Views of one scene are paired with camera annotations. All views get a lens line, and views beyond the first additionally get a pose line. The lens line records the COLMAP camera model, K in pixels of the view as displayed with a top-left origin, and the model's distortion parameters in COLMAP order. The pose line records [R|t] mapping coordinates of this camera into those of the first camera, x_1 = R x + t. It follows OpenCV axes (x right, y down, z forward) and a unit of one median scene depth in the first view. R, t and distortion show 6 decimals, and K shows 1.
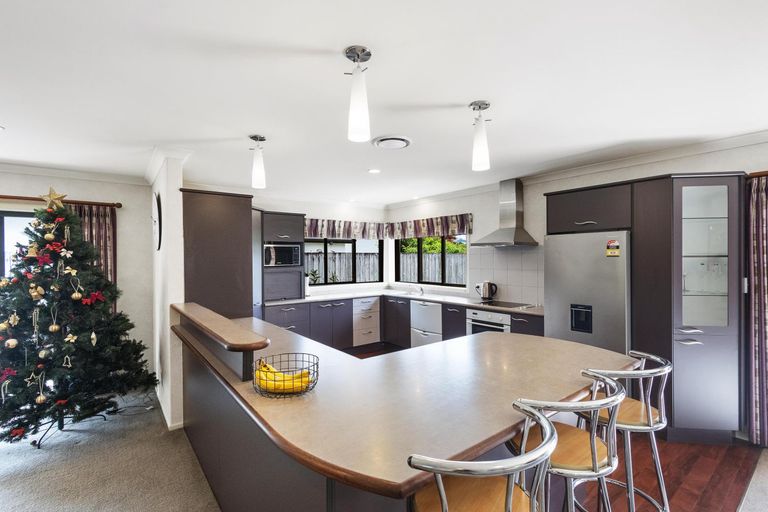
lens RADIAL K [[351.7, 0, 385.7], [0, 351.7, 257.2], [0, 0, 1]] dist [-0.000813, -0.000420]
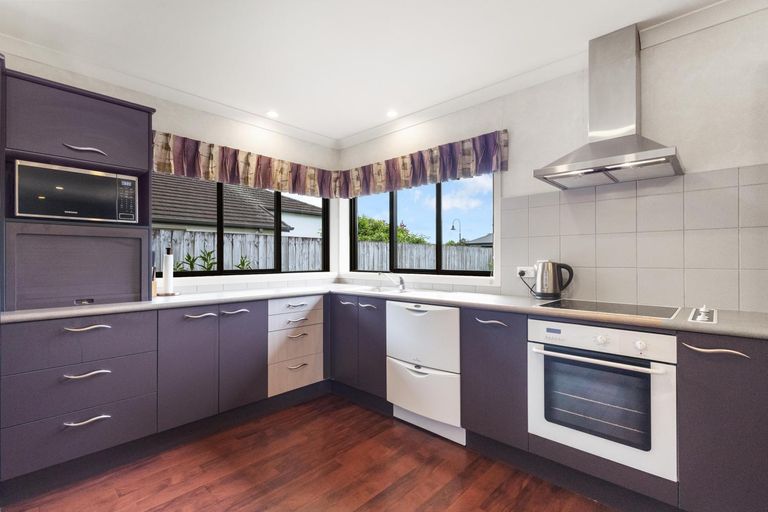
lens RADIAL K [[351.7, 0, 386.2], [0, 351.7, 254.7], [0, 0, 1]] dist [-0.000813, -0.000420]
pose [[0.987153, 0.008300, 0.159563, -0.009817], [-0.006346, 0.999899, -0.012749, 0.062759], [-0.159653, 0.011573, 0.987105, 0.508348]]
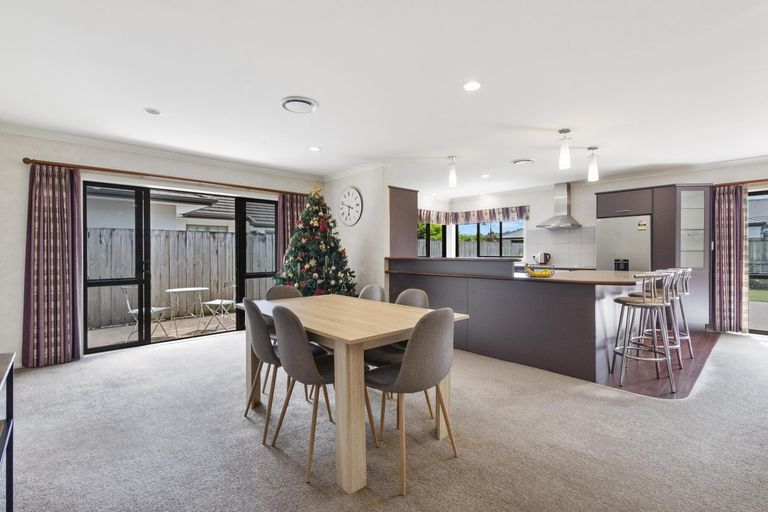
lens RADIAL K [[351.7, 0, 386.9], [0, 351.7, 252.2], [0, 0, 1]] dist [-0.000813, -0.000420]
pose [[0.996157, 0.004859, 0.087453, -0.438903], [-0.004946, 0.999987, 0.000781, 0.064446], [-0.087448, -0.001211, 0.996168, -0.358653]]
